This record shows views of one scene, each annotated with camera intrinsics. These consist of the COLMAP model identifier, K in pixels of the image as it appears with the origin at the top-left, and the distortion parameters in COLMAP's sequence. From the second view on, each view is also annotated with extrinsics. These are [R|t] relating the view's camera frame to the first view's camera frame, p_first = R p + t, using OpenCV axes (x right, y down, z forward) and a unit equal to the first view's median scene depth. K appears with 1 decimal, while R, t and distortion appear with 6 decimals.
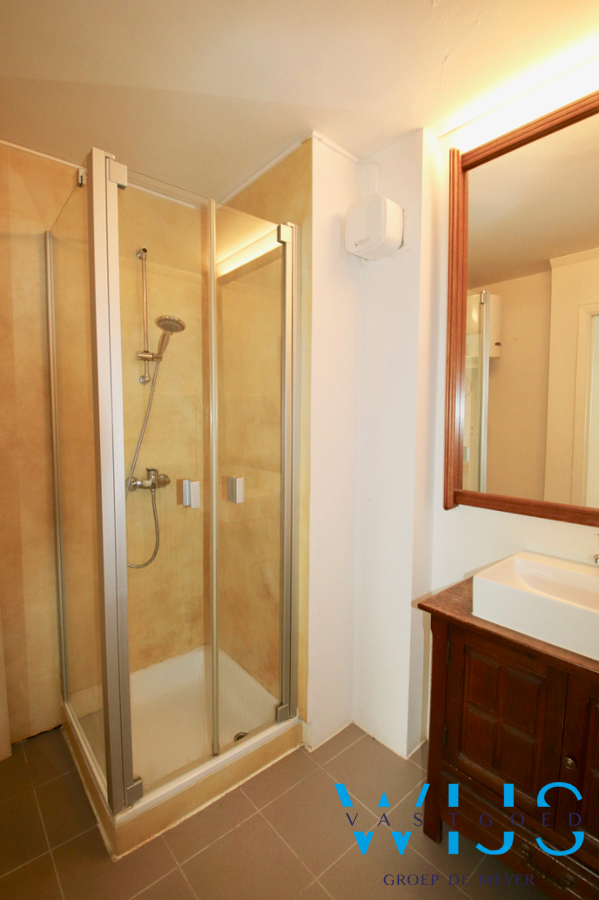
lens RADIAL K [[424.2, 0, 302.1], [0, 424.2, 447.0], [0, 0, 1]] dist [0.028765, -0.033081]
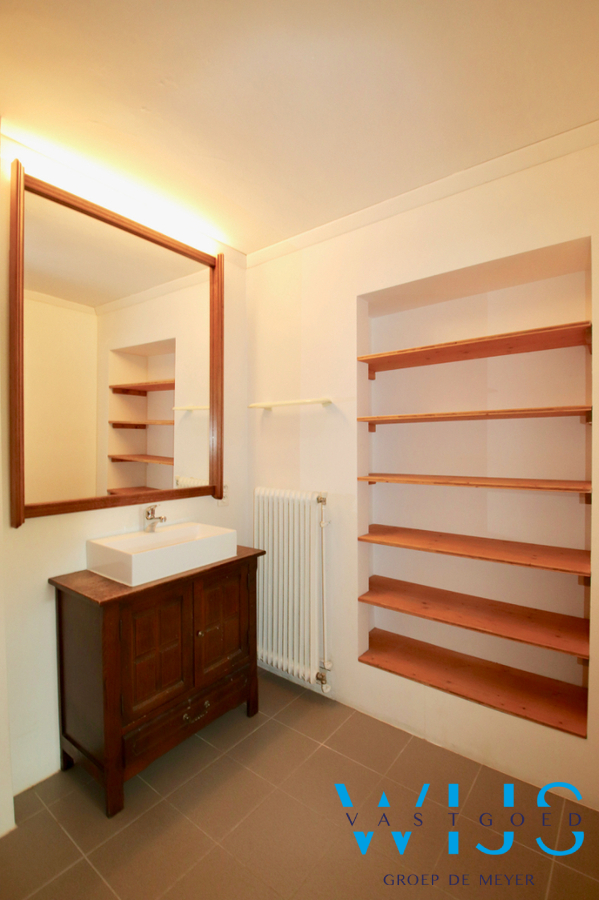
lens RADIAL K [[424.2, 0, 302.1], [0, 424.2, 447.0], [0, 0, 1]] dist [0.028765, -0.033081]
pose [[-0.196957, -0.005387, 0.980397, -0.757344], [0.069421, 0.997398, 0.019427, -0.006091], [-0.977951, 0.071887, -0.196070, 0.597206]]
